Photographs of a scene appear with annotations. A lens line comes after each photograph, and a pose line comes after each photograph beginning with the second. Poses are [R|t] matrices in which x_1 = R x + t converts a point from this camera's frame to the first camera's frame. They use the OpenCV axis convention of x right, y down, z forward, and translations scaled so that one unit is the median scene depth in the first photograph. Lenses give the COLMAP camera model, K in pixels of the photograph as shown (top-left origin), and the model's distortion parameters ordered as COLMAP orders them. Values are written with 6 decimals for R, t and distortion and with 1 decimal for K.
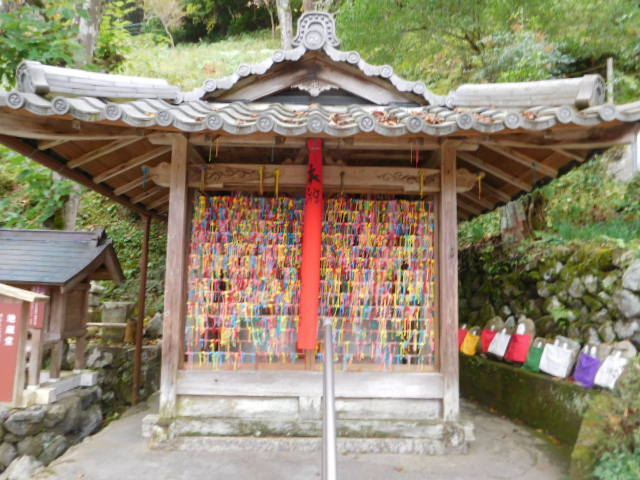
lens RADIAL K [[474.0, 0, 319.2], [0, 474.0, 241.0], [0, 0, 1]] dist [-0.026242, 0.004583]
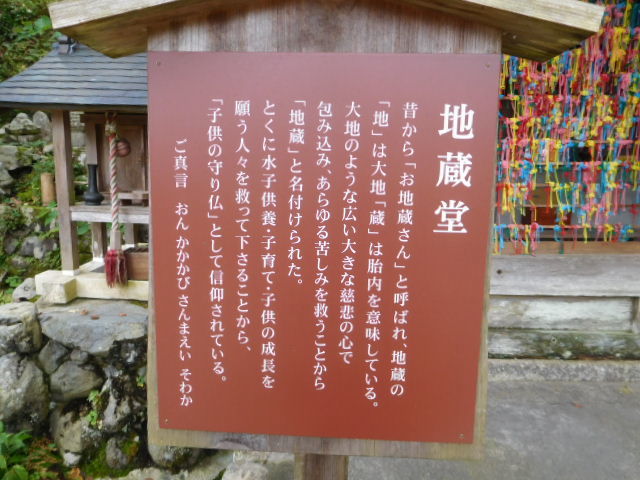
lens RADIAL K [[474.0, 0, 320.2], [0, 474.0, 238.8], [0, 0, 1]] dist [-0.026242, 0.004583]
pose [[0.998048, -0.004061, -0.062323, -0.395111], [0.021088, 0.961191, 0.275075, 0.086655], [0.058787, -0.275852, 0.959401, 0.421563]]
